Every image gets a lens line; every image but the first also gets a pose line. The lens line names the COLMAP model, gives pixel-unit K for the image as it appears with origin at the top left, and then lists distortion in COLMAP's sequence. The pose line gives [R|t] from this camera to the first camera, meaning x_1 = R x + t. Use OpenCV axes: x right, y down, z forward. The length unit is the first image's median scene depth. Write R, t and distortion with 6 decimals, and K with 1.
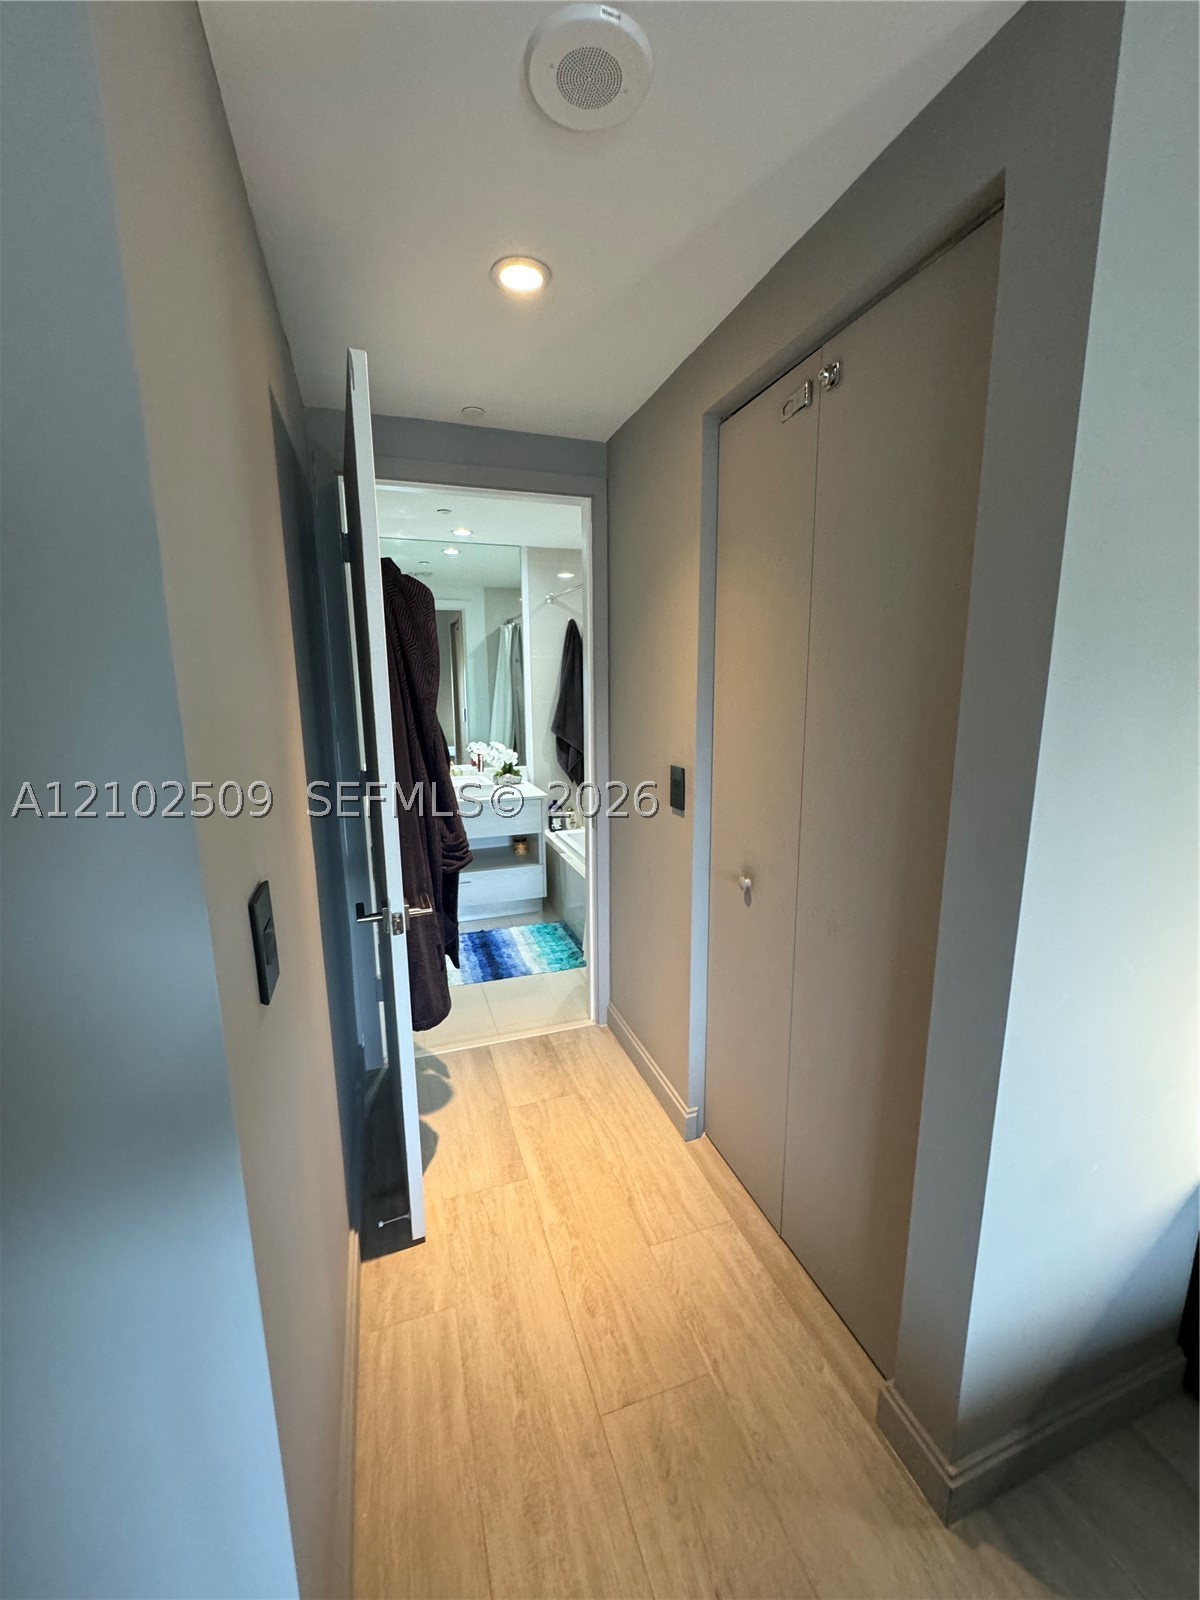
lens RADIAL K [[636.1, 0, 605.5], [0, 636.1, 804.9], [0, 0, 1]] dist [-0.002952, 0.001312]
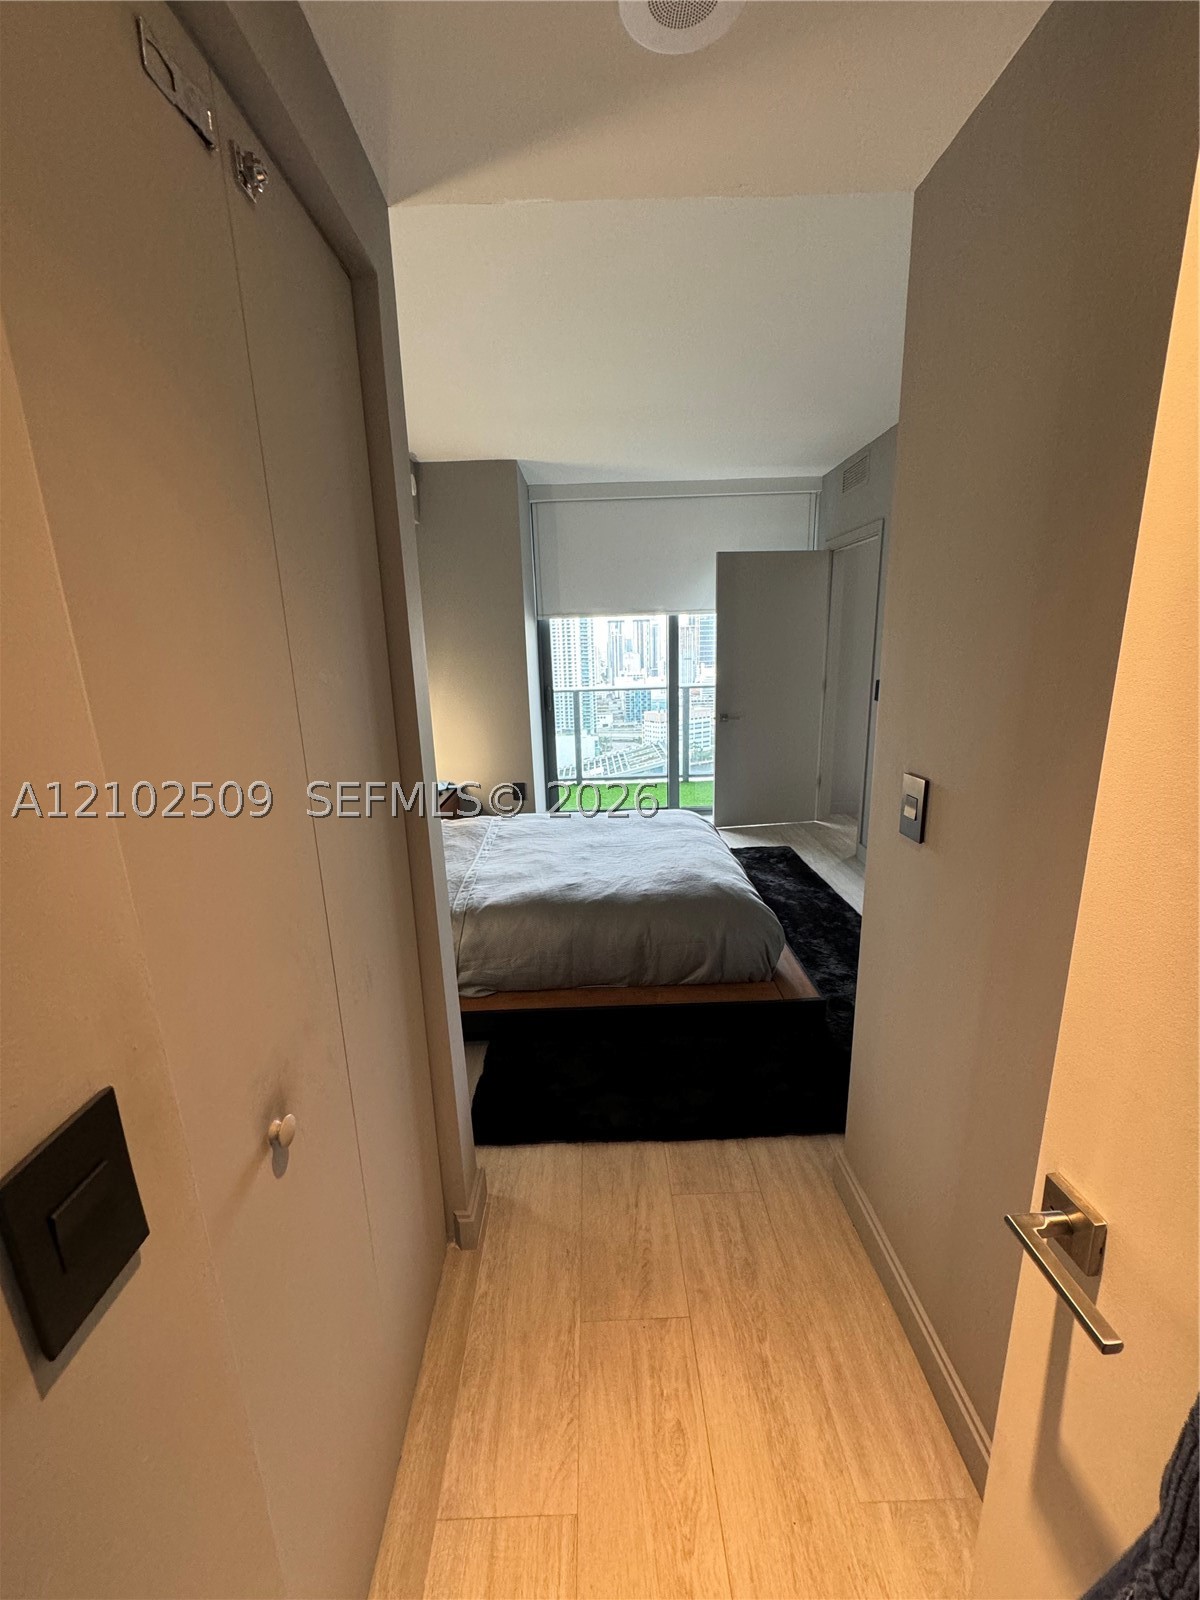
lens RADIAL K [[636.1, 0, 603.4], [0, 636.1, 802.0], [0, 0, 1]] dist [-0.002952, 0.001312]
pose [[-0.949550, -0.042063, 0.310782, -0.149342], [0.094648, 0.906323, 0.411849, -0.290219], [-0.298993, 0.420486, -0.856618, 1.388586]]
